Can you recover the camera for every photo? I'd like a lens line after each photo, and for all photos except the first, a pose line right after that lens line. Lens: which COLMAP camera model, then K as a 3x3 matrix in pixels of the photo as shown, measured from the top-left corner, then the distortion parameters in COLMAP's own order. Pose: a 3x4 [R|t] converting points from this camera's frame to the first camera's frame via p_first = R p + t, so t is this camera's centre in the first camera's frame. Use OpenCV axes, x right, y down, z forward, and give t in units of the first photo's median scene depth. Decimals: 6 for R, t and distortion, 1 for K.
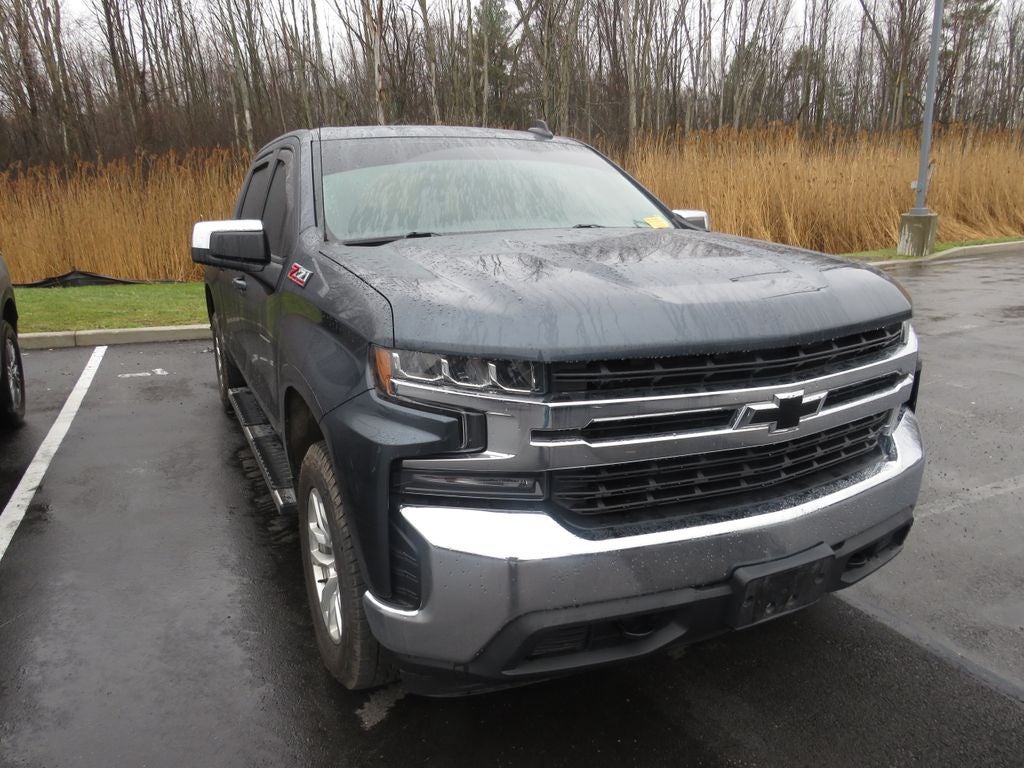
lens RADIAL K [[739.0, 0, 503.5], [0, 739.0, 399.3], [0, 0, 1]] dist [-0.037602, 0.014606]
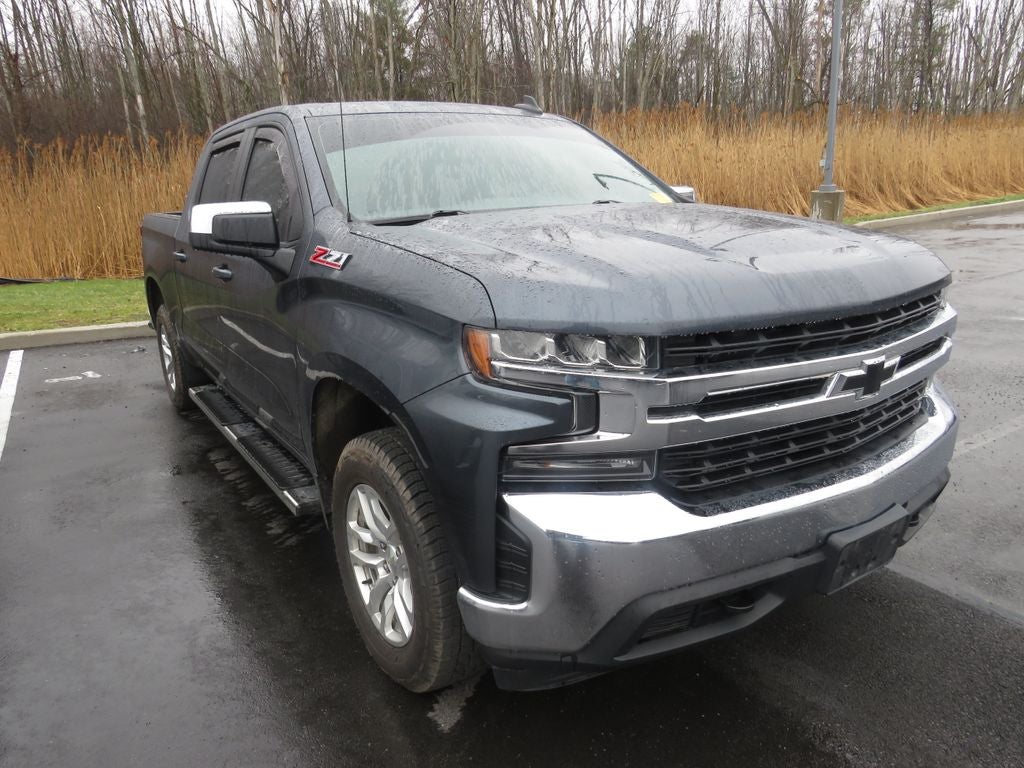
lens RADIAL K [[739.0, 0, 512.9], [0, 739.0, 400.4], [0, 0, 1]] dist [-0.037602, 0.014606]
pose [[0.991031, -0.052063, 0.123073, -0.164568], [0.049578, 0.998502, 0.023167, 0.000782], [-0.124095, -0.016857, 0.992127, 0.040435]]
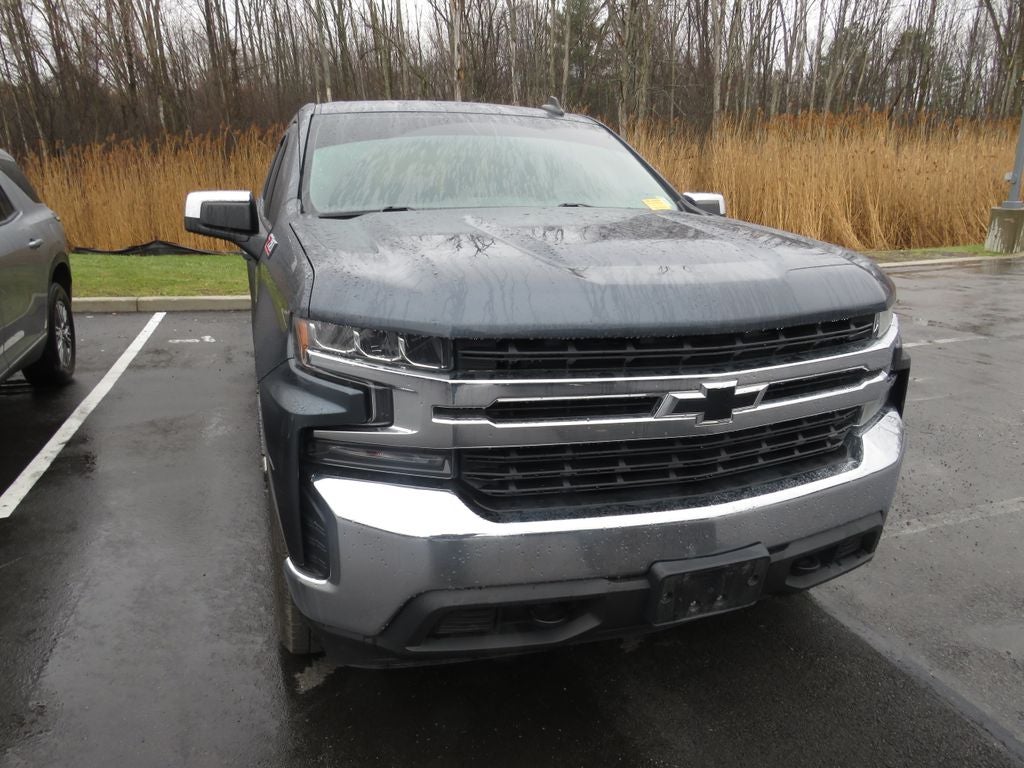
lens RADIAL K [[739.0, 0, 496.5], [0, 739.0, 398.9], [0, 0, 1]] dist [-0.037602, 0.014606]
pose [[0.993485, 0.052445, -0.101182, 0.141382], [-0.050170, 0.998430, 0.024895, 0.001691], [0.102329, -0.019656, 0.994556, 0.017047]]
